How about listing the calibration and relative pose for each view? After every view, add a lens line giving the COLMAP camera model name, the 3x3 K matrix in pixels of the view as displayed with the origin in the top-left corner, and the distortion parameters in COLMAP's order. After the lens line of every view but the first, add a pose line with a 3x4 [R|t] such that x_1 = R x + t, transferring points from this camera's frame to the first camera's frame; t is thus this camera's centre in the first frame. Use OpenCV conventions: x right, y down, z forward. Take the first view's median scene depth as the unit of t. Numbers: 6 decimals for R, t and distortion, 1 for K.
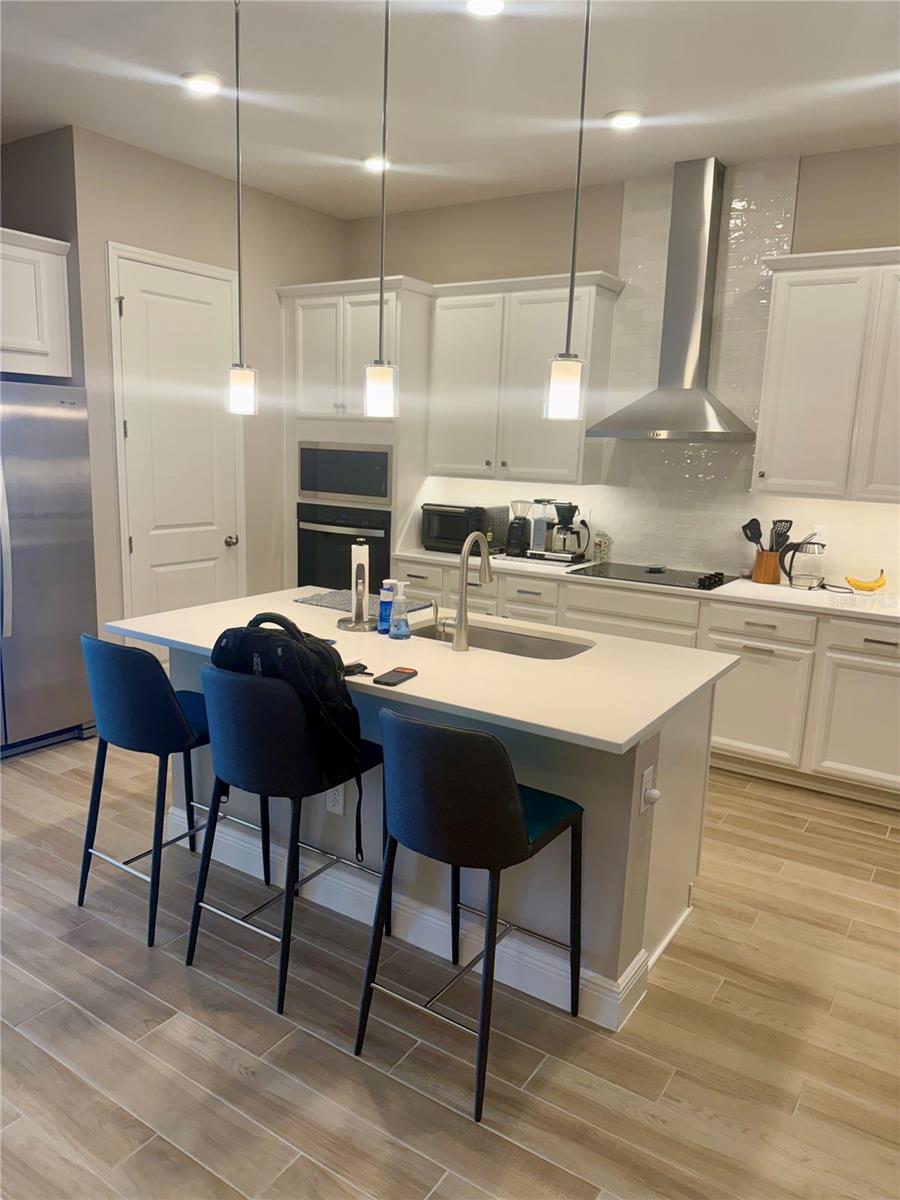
lens RADIAL K [[854.4, 0, 431.3], [0, 854.4, 598.3], [0, 0, 1]] dist [0.003300, -0.003949]
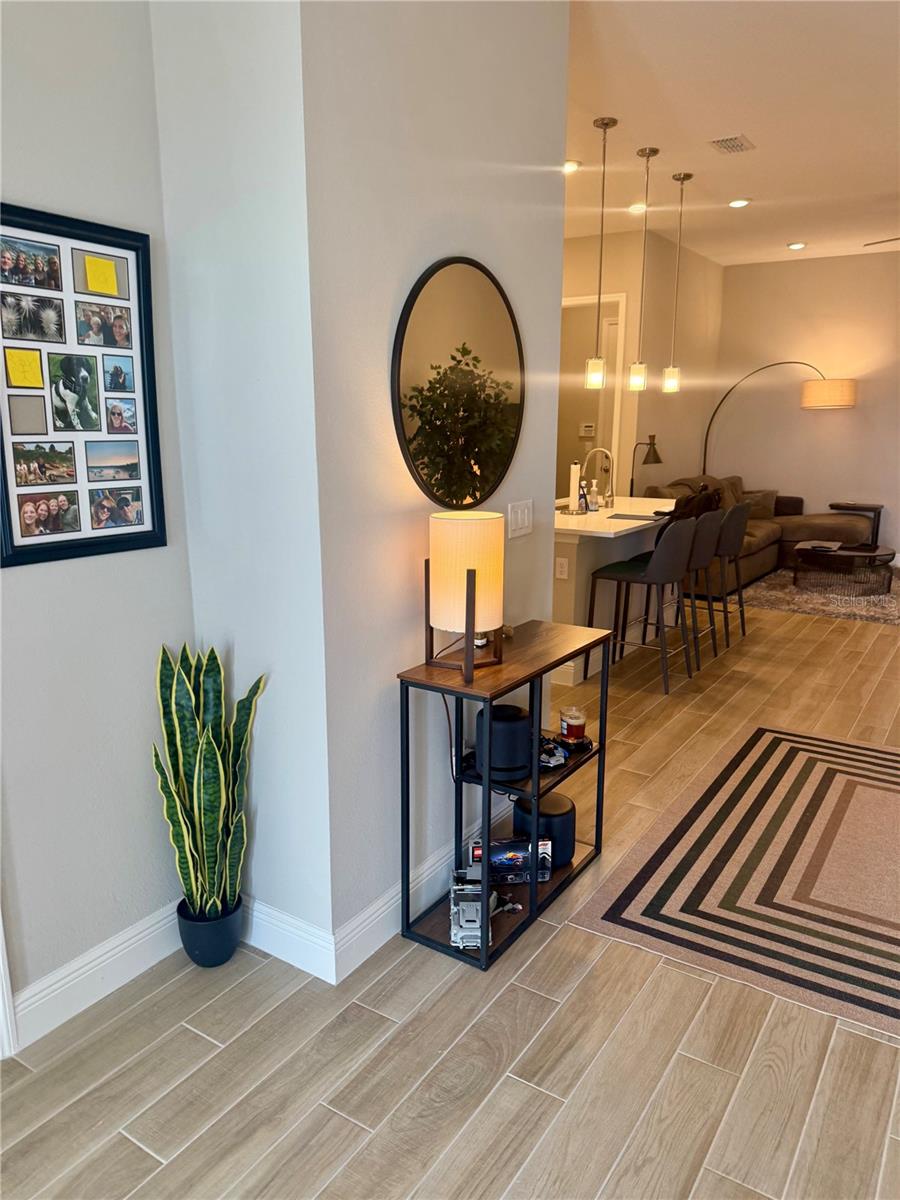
lens RADIAL K [[854.4, 0, 431.3], [0, 854.4, 598.3], [0, 0, 1]] dist [0.003300, -0.003949]
pose [[0.003244, -0.238885, 0.971043, -2.611661], [0.179711, 0.955378, 0.234431, -0.373173], [-0.983714, 0.173747, 0.046029, 1.788390]]
